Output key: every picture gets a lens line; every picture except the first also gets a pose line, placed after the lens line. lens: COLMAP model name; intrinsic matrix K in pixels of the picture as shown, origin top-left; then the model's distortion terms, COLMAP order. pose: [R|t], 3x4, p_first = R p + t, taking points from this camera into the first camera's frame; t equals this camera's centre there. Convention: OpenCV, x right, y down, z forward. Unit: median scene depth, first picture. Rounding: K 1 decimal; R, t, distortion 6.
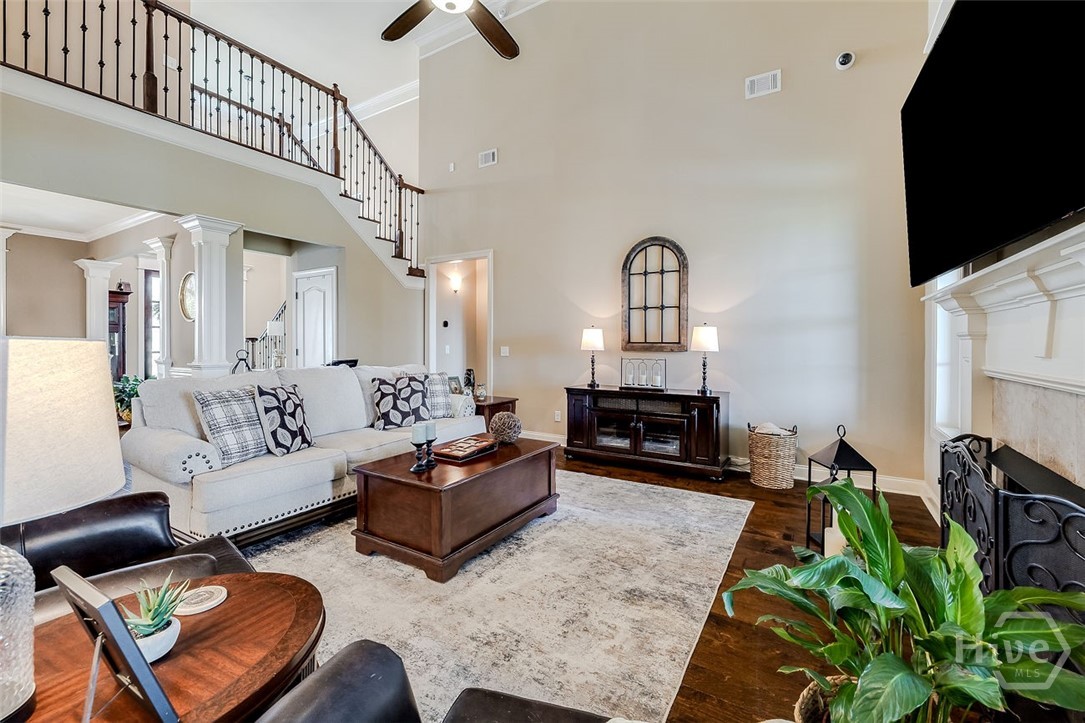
lens RADIAL K [[461.8, 0, 545.3], [0, 461.8, 313.5], [0, 0, 1]] dist [0.066147, 0.000013]
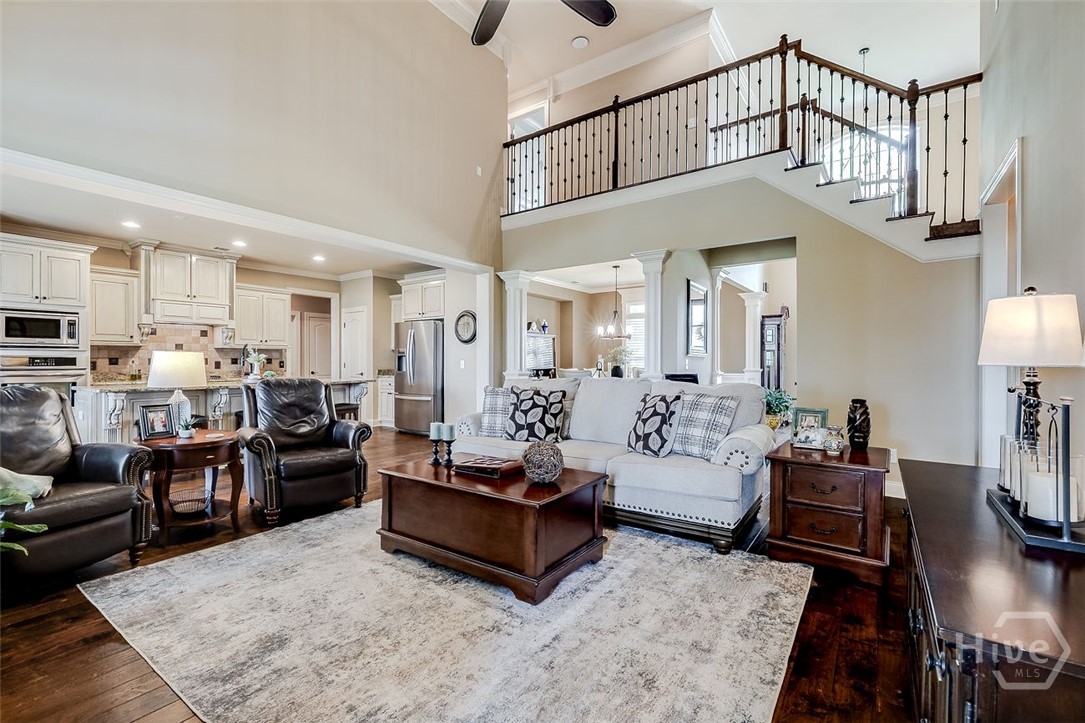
lens RADIAL K [[467.4, 0, 542.5], [0, 467.4, 361.5], [0, 0, 1]] dist [-0.002640, 0.000153]
pose [[-0.064587, 0.010944, -0.997852, 0.635062], [0.070839, 0.997468, 0.006355, 0.064010], [0.995395, -0.070276, -0.065199, 0.997041]]
